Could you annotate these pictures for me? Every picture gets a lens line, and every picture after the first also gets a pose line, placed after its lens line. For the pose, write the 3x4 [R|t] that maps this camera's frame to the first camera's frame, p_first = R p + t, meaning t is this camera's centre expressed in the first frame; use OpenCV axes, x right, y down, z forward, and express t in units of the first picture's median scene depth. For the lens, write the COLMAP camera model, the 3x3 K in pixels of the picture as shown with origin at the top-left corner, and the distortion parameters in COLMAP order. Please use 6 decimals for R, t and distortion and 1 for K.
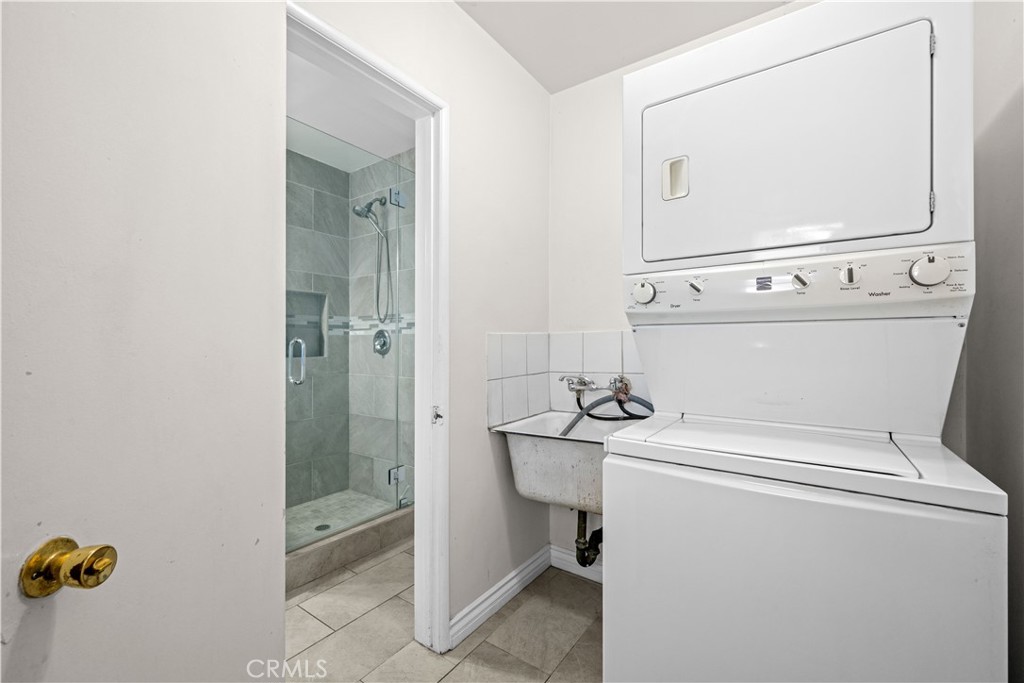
lens RADIAL K [[424.1, 0, 509.8], [0, 424.1, 338.9], [0, 0, 1]] dist [-0.000512, 0.001218]
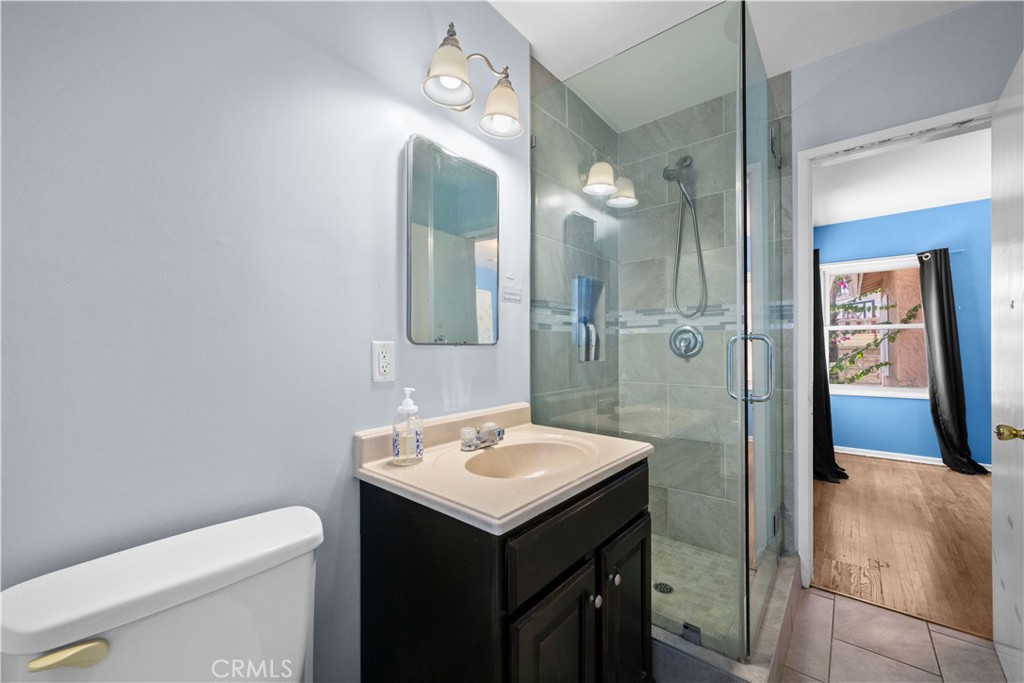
lens RADIAL K [[403.6, 0, 510.1], [0, 403.6, 344.5], [0, 0, 1]] dist [-0.001568, -0.000592]
pose [[0.996828, -0.006836, -0.079295, -0.547790], [0.007202, 0.999965, 0.004328, 0.006651], [0.079262, -0.004885, 0.996842, 0.224392]]
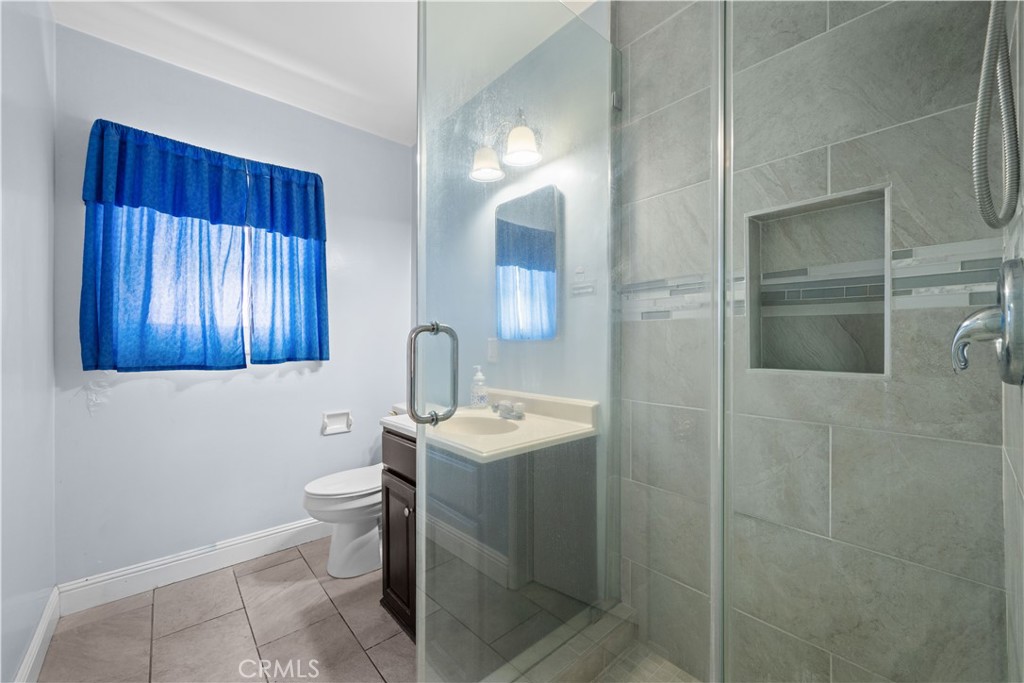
lens RADIAL K [[403.6, 0, 512.1], [0, 403.6, 342.4], [0, 0, 1]] dist [-0.001568, -0.000592]
pose [[-0.219246, -0.002031, -0.975668, -0.060959], [0.011848, 0.999919, -0.004744, 0.013876], [0.975598, -0.012600, -0.219204, 0.780457]]
